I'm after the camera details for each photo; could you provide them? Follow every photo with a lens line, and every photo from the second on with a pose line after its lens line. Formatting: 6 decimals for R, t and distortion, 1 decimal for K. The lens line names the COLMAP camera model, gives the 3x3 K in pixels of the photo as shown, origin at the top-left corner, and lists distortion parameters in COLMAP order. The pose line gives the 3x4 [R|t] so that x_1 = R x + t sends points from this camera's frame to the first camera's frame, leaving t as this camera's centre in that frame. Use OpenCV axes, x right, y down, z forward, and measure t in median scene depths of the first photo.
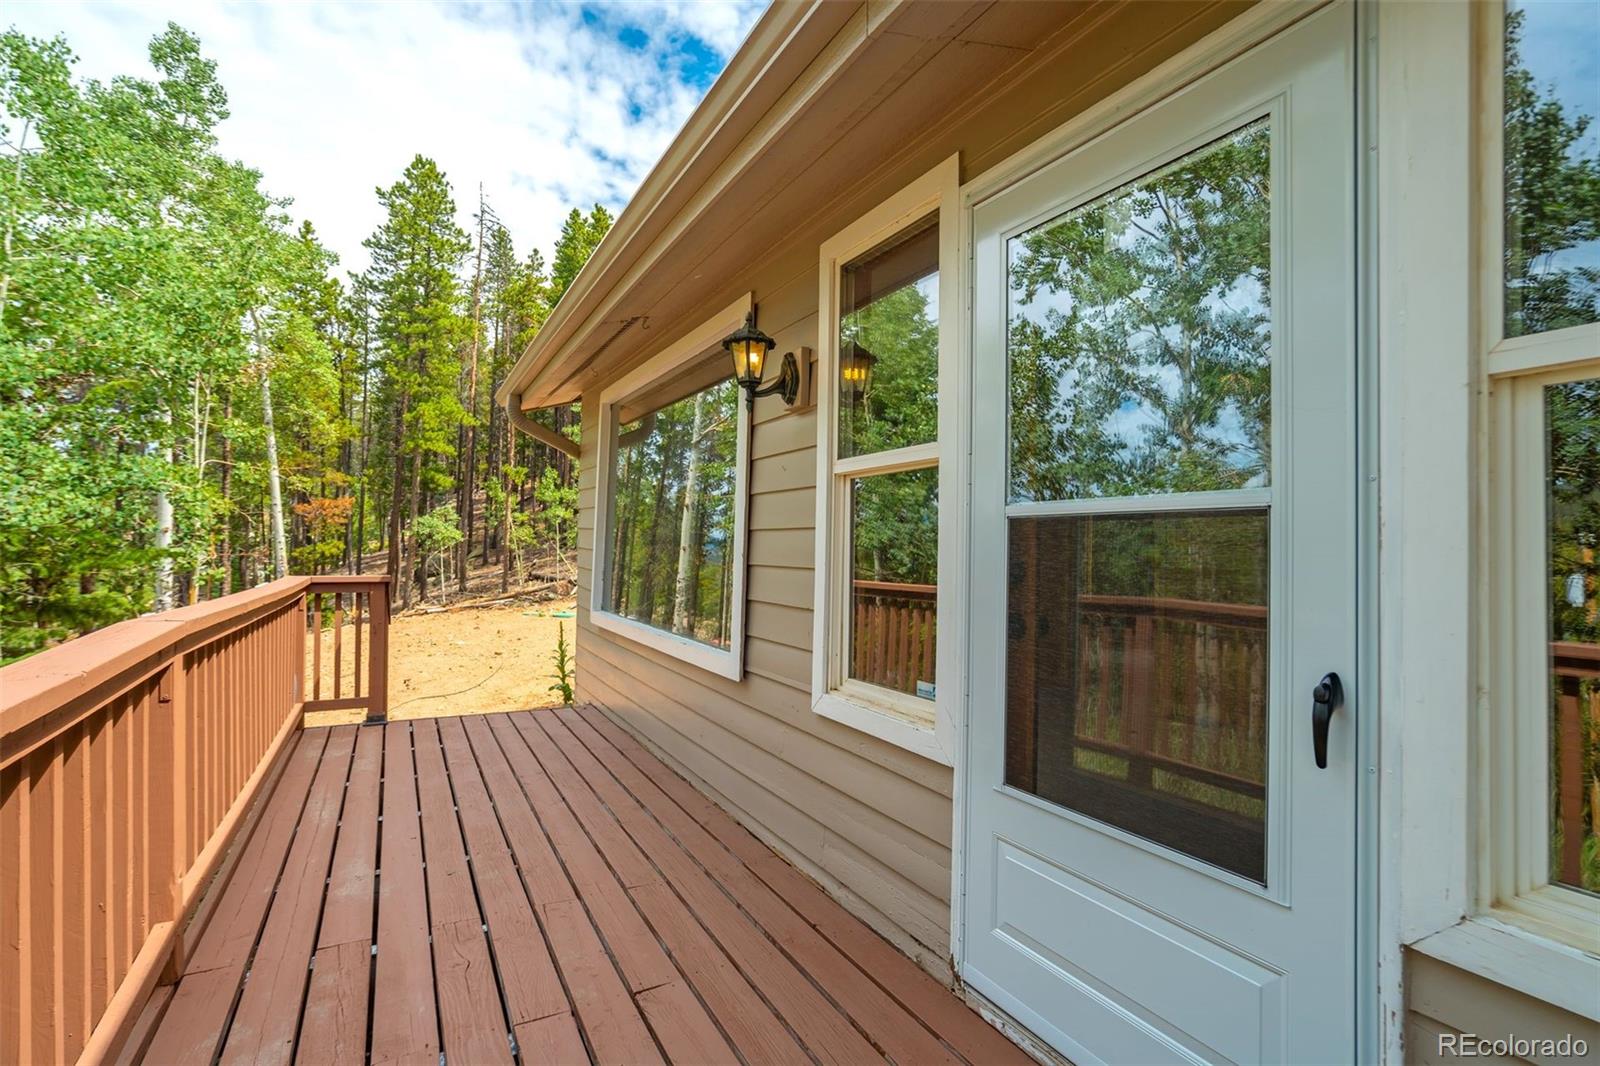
lens RADIAL K [[779.6, 0, 797.3], [0, 779.6, 527.4], [0, 0, 1]] dist [-0.023012, 0.008255]
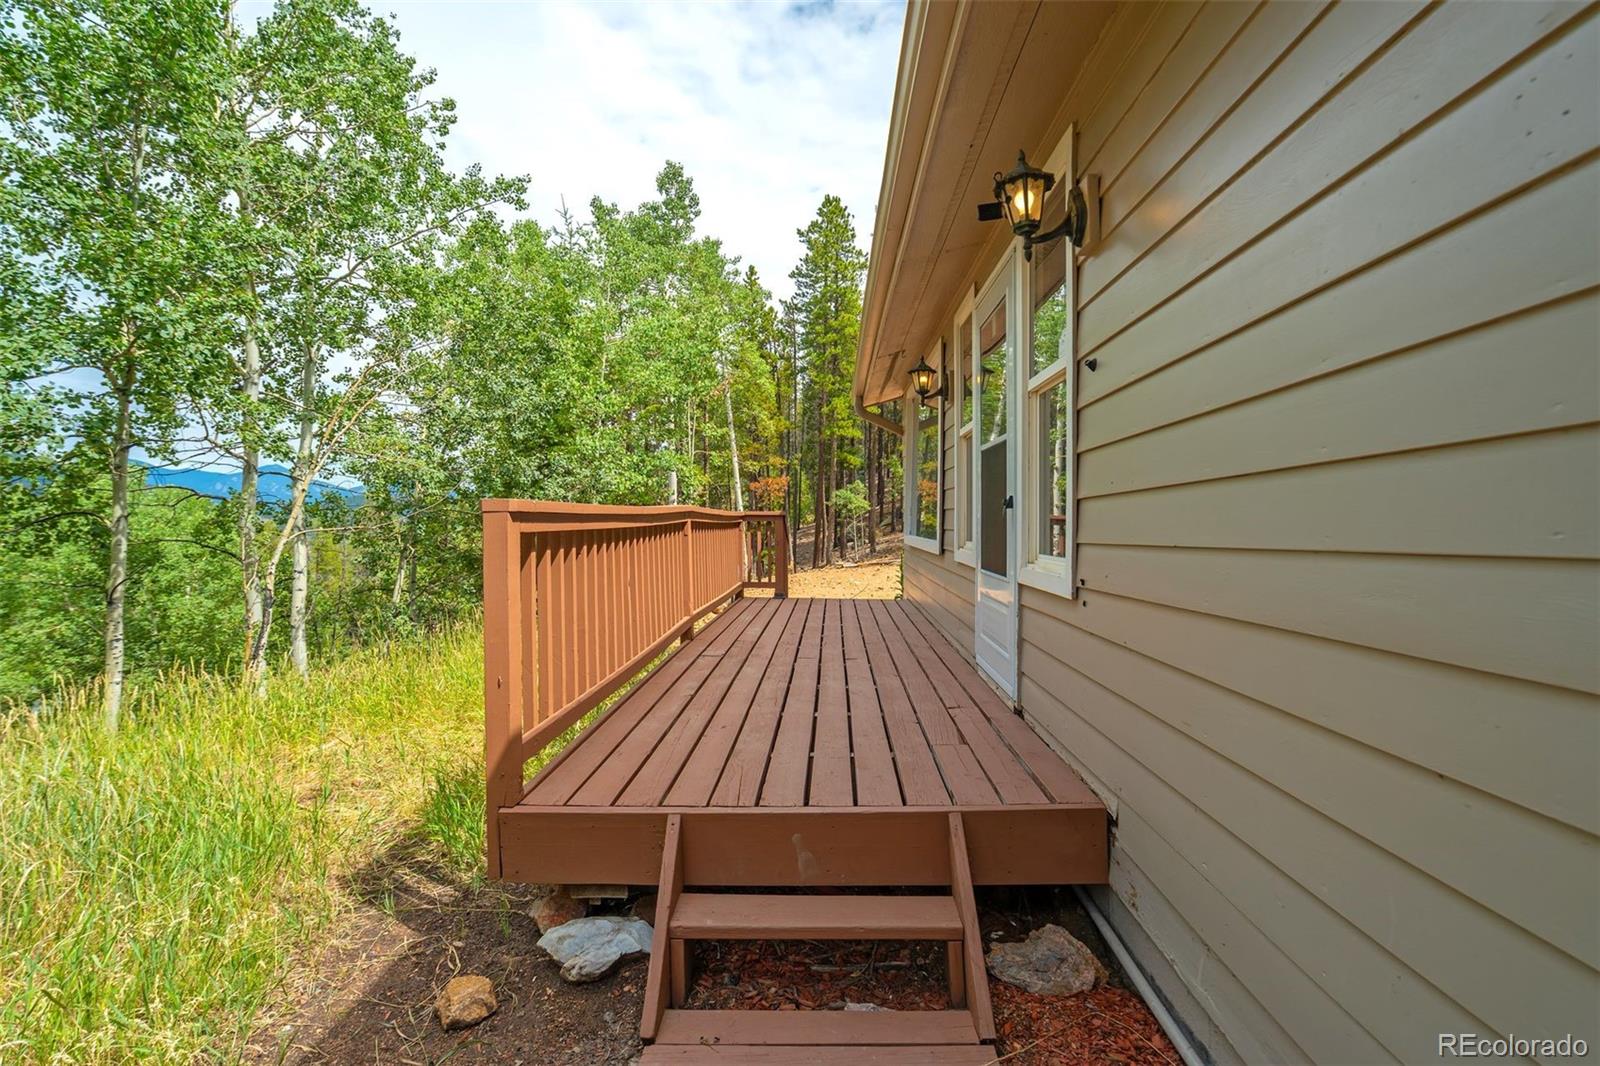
lens RADIAL K [[779.6, 0, 807.2], [0, 779.6, 540.1], [0, 0, 1]] dist [-0.023012, 0.008255]
pose [[0.871910, 0.002996, -0.489657, 0.093608], [0.020262, 0.998904, 0.042191, 0.013978], [0.489247, -0.046708, 0.870894, -0.123863]]
